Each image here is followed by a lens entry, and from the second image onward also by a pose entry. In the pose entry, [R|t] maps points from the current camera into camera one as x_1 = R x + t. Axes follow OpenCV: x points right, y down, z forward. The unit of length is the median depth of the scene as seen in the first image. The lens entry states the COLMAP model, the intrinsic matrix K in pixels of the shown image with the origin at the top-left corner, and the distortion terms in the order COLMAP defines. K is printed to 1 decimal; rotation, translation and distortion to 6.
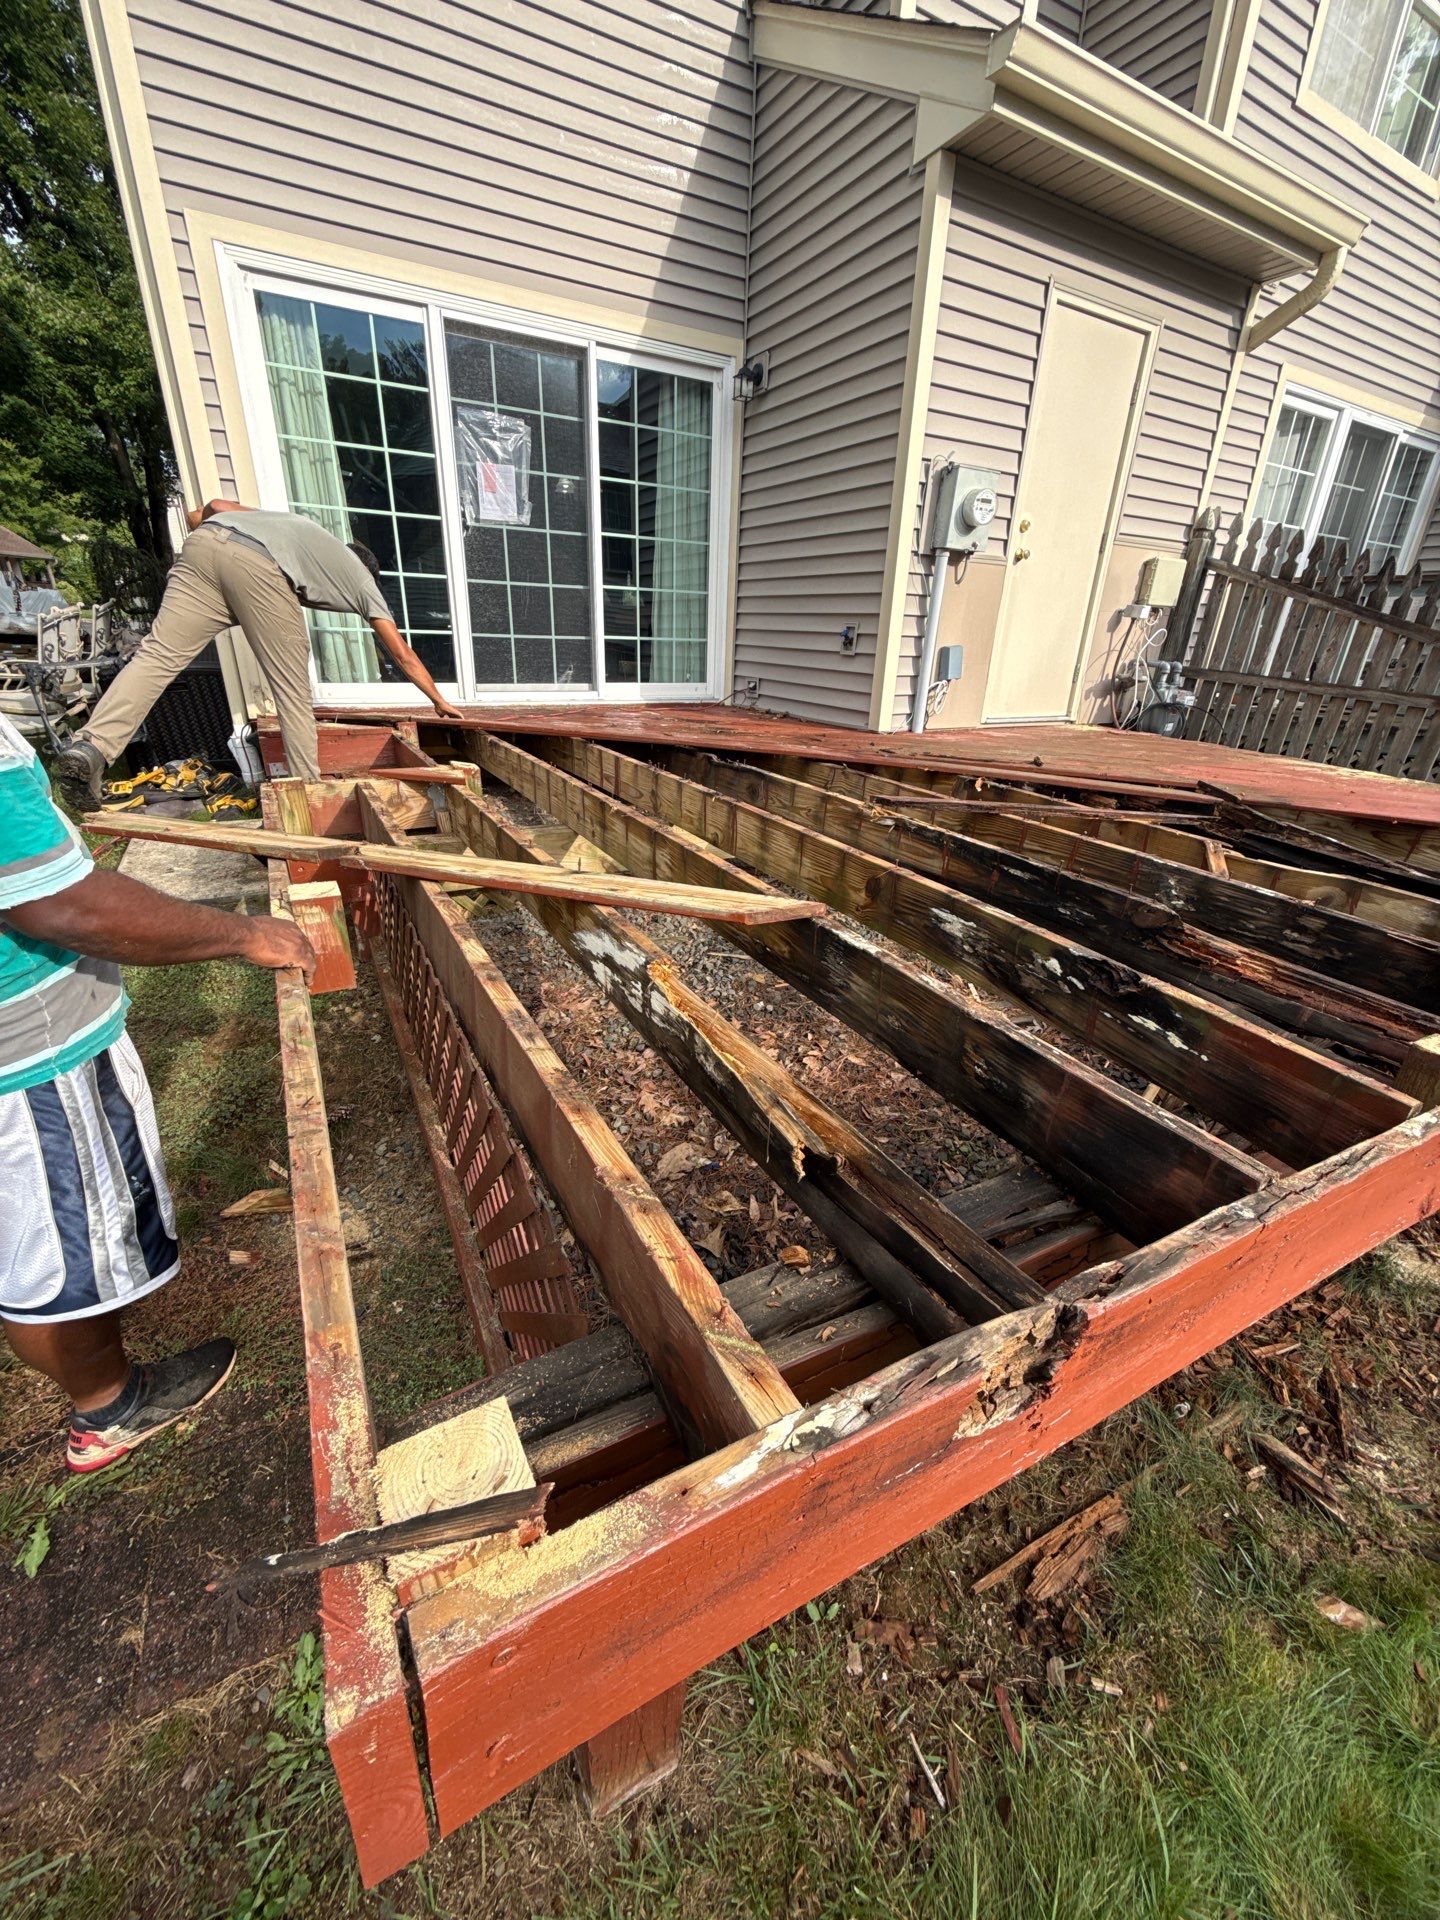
lens RADIAL K [[770.9, 0, 718.8], [0, 770.9, 959.9], [0, 0, 1]] dist [0.003683, 0.000331]
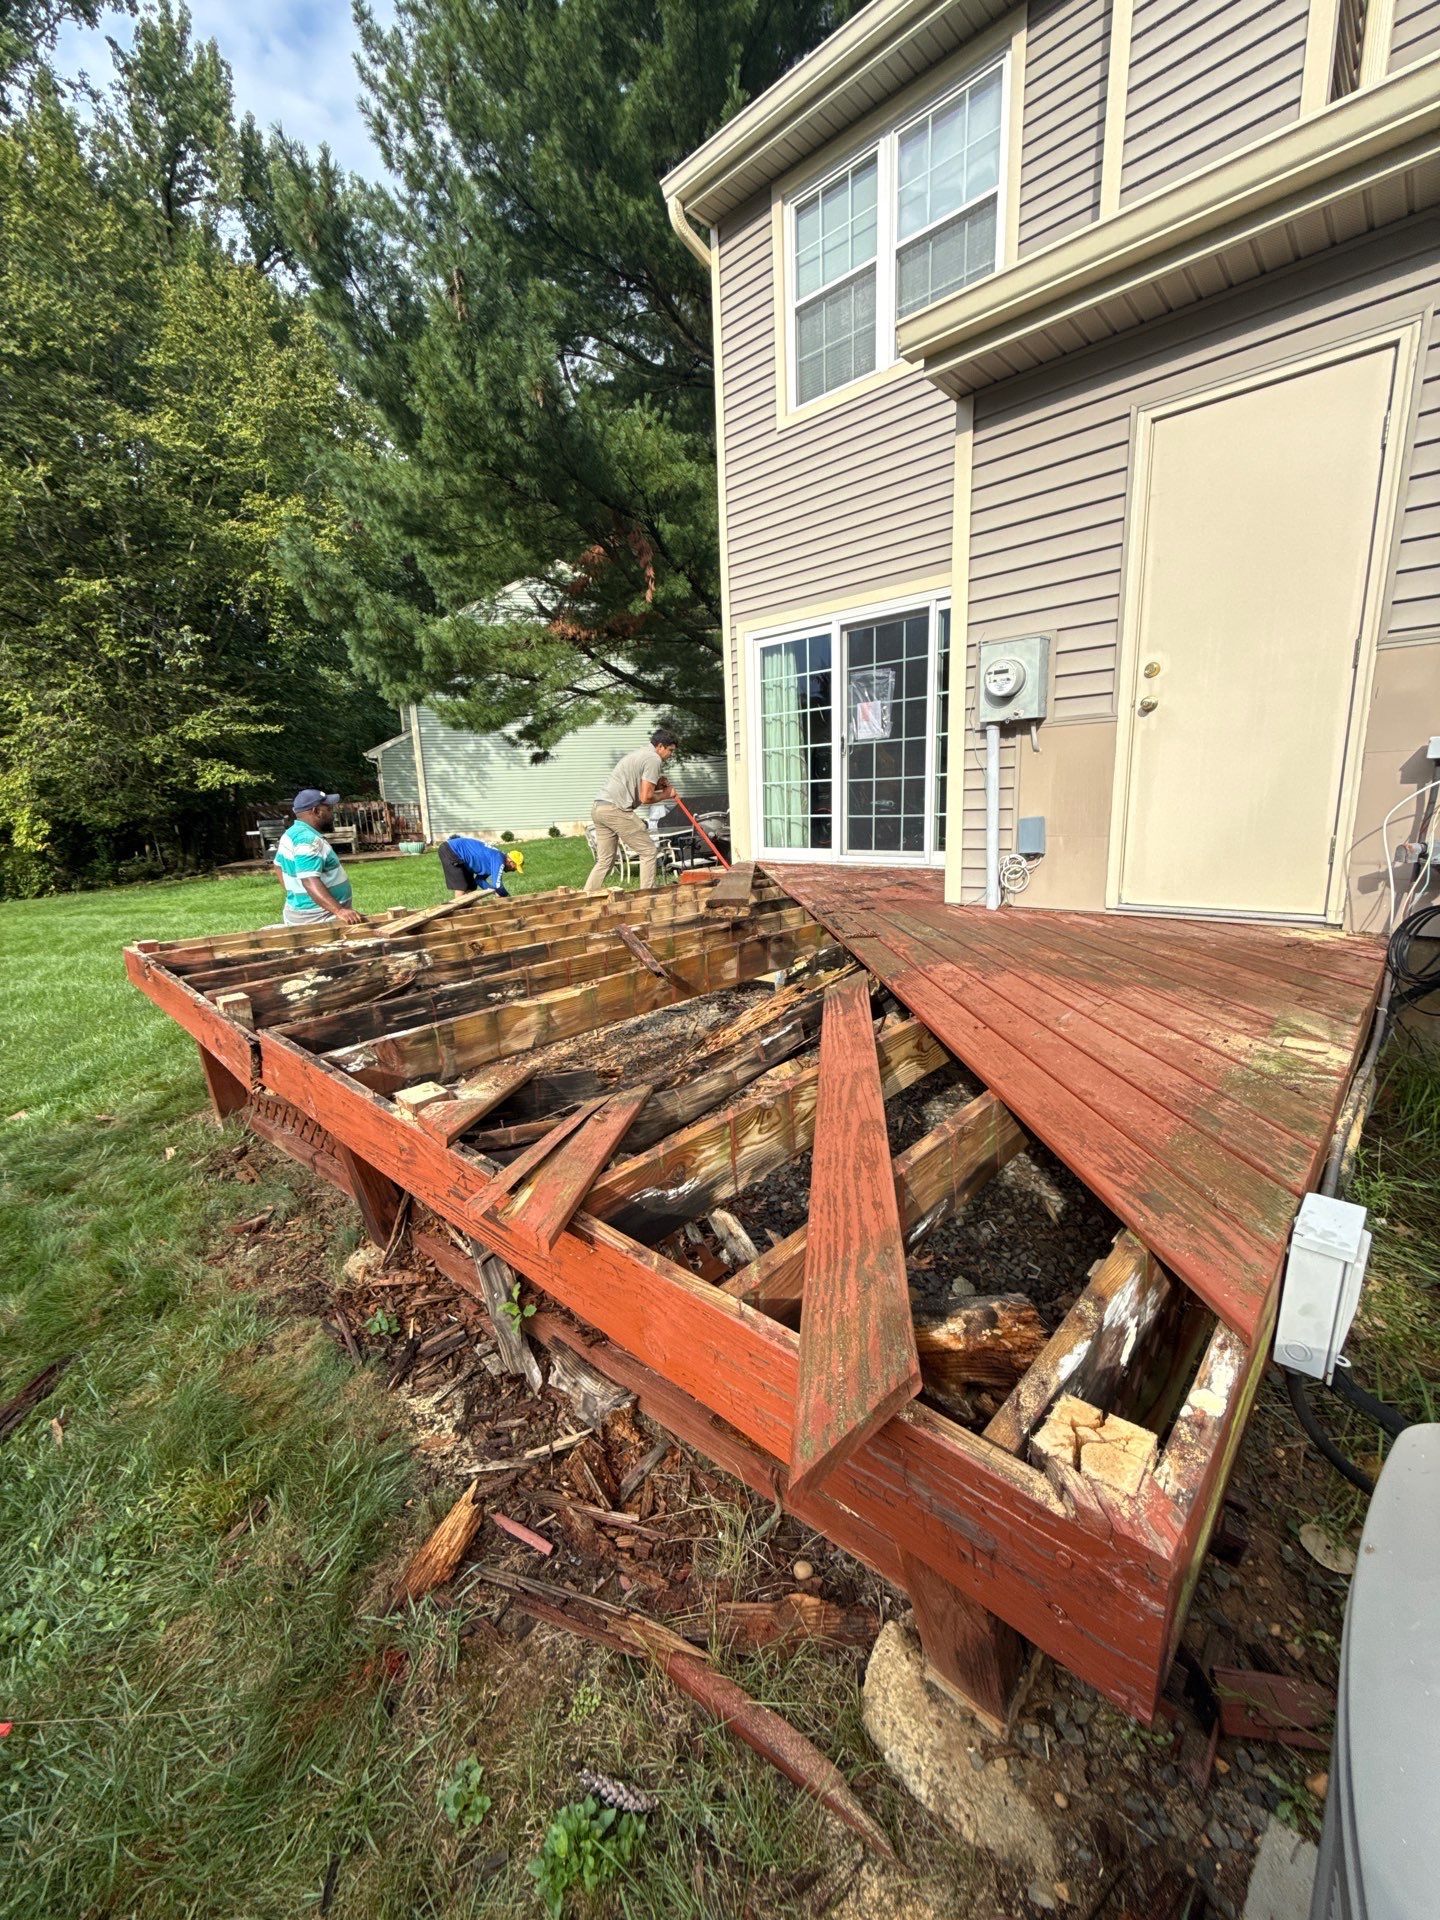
lens RADIAL K [[770.9, 0, 728.4], [0, 770.9, 949.8], [0, 0, 1]] dist [0.003683, 0.000331]
pose [[0.298635, 0.142130, -0.943725, 1.038798], [-0.339148, 0.940109, 0.034265, -0.180713], [0.892074, 0.309829, 0.328953, 0.453505]]
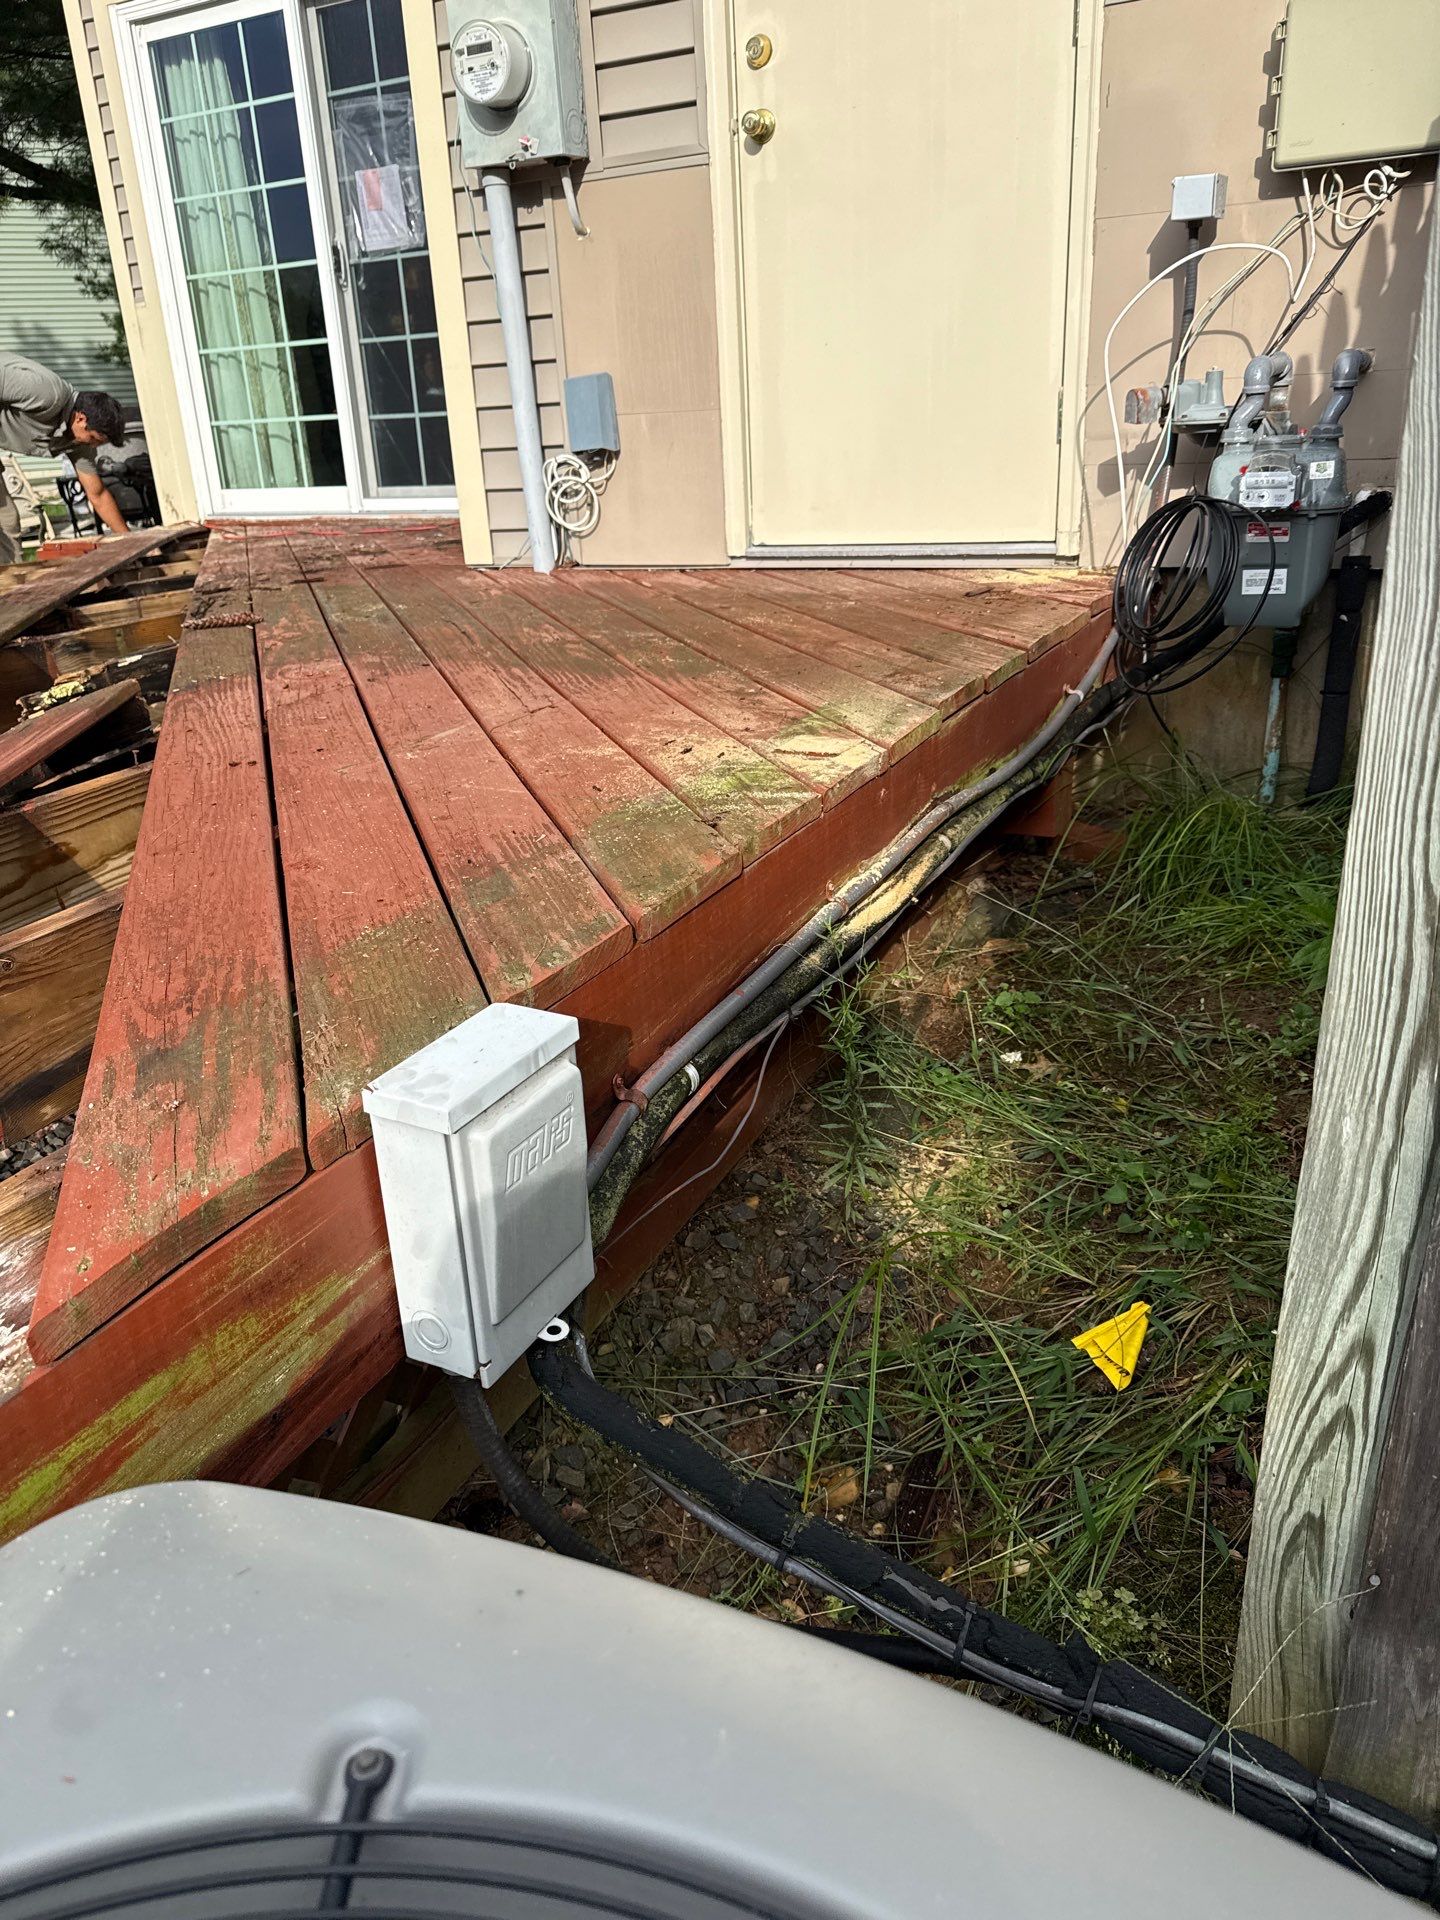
lens RADIAL K [[1372.6, 0, 716.3], [0, 1372.6, 965.0], [0, 0, 1]] dist [0.007668, -0.015914]
pose [[0.525752, 0.261986, -0.809289, 1.059846], [-0.279967, 0.951678, 0.126202, -0.207177], [0.803246, 0.160223, 0.573694, 0.661778]]
